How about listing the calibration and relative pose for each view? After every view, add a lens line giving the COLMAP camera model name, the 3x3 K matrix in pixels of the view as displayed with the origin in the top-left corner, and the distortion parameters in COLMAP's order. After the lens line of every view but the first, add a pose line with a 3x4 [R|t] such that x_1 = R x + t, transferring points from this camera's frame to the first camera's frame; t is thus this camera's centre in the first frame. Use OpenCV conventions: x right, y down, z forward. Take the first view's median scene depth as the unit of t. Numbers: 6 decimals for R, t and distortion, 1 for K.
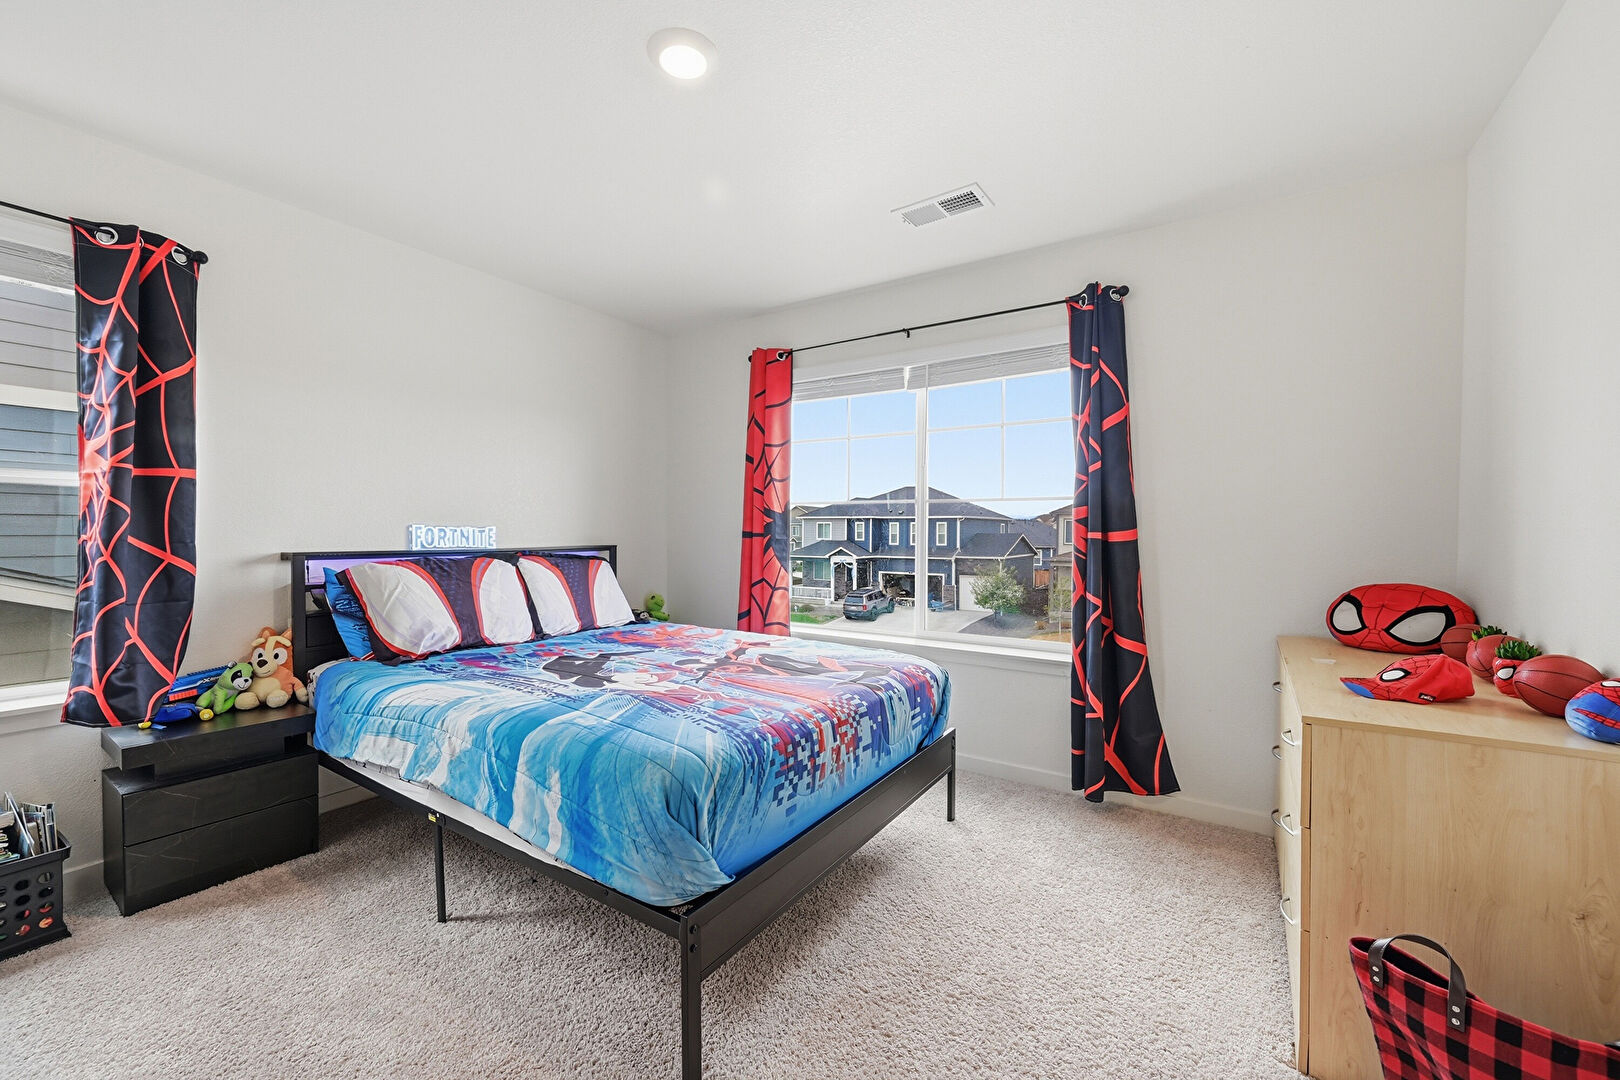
lens RADIAL K [[643.8, 0, 808.9], [0, 643.8, 534.9], [0, 0, 1]] dist [-0.000181, -0.000012]
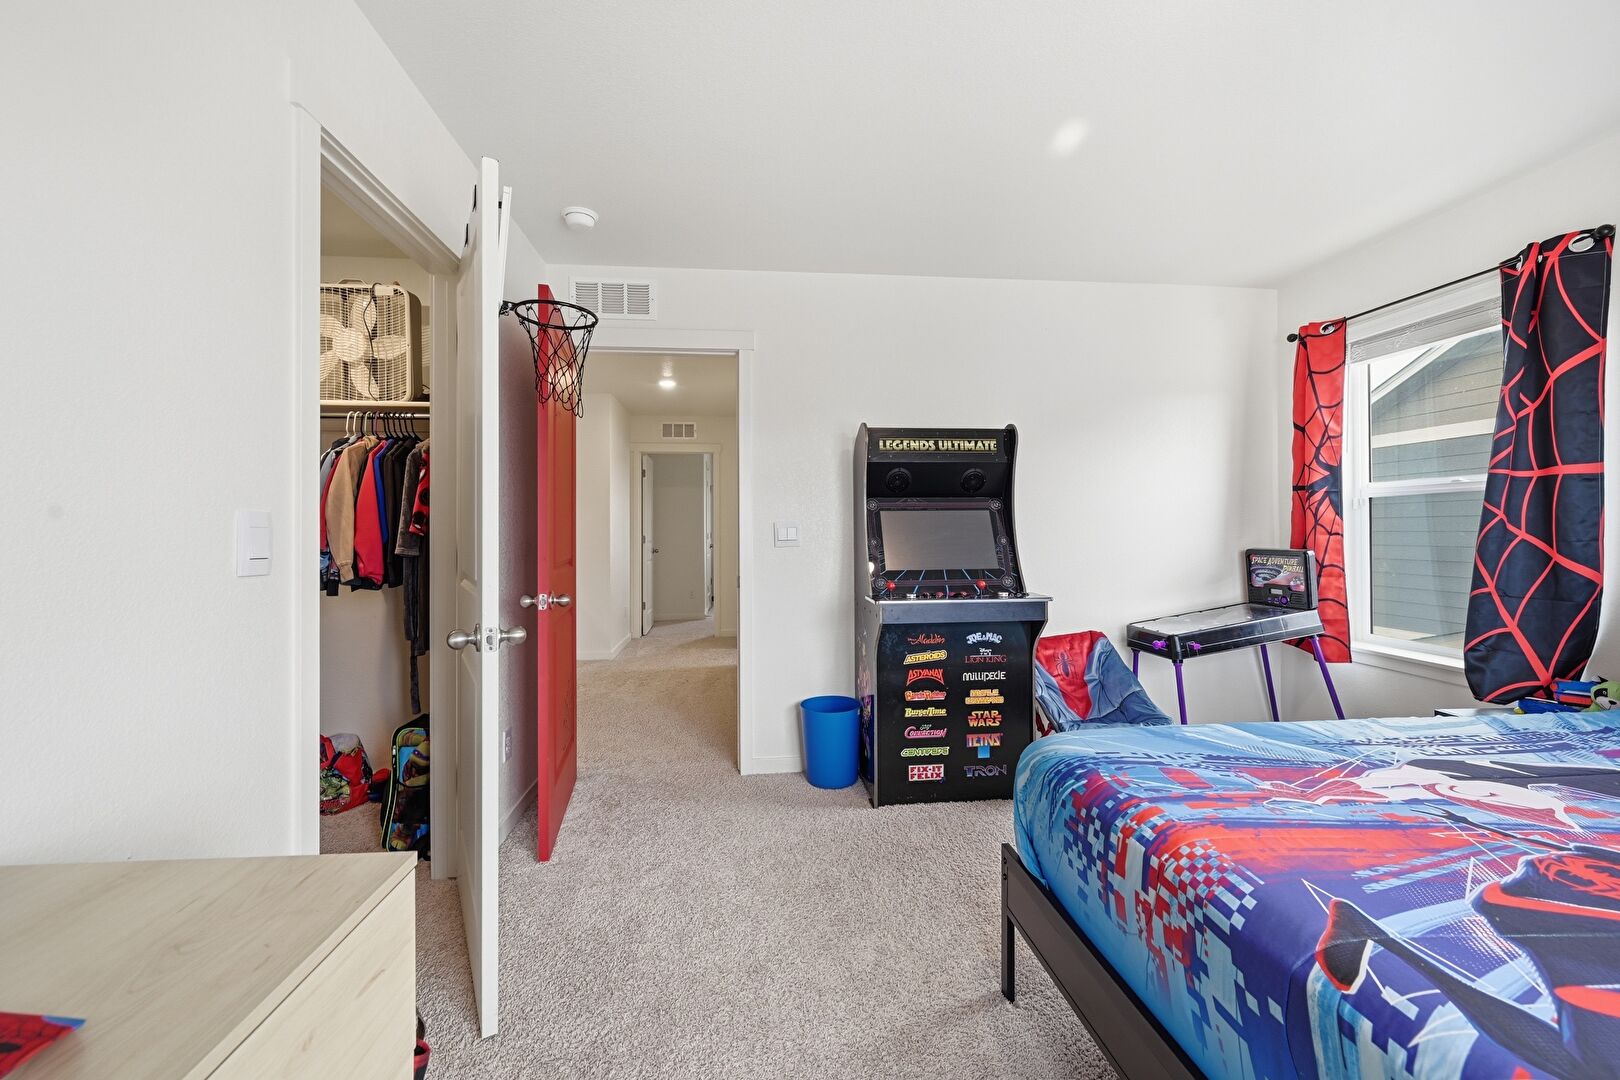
lens RADIAL K [[643.8, 0, 808.9], [0, 643.8, 534.9], [0, 0, 1]] dist [-0.000181, -0.000012]
pose [[-0.778839, 0.005232, -0.627202, 0.584953], [0.000793, 0.999973, 0.007357, -0.006921], [0.627223, 0.005232, -0.778822, 1.146366]]
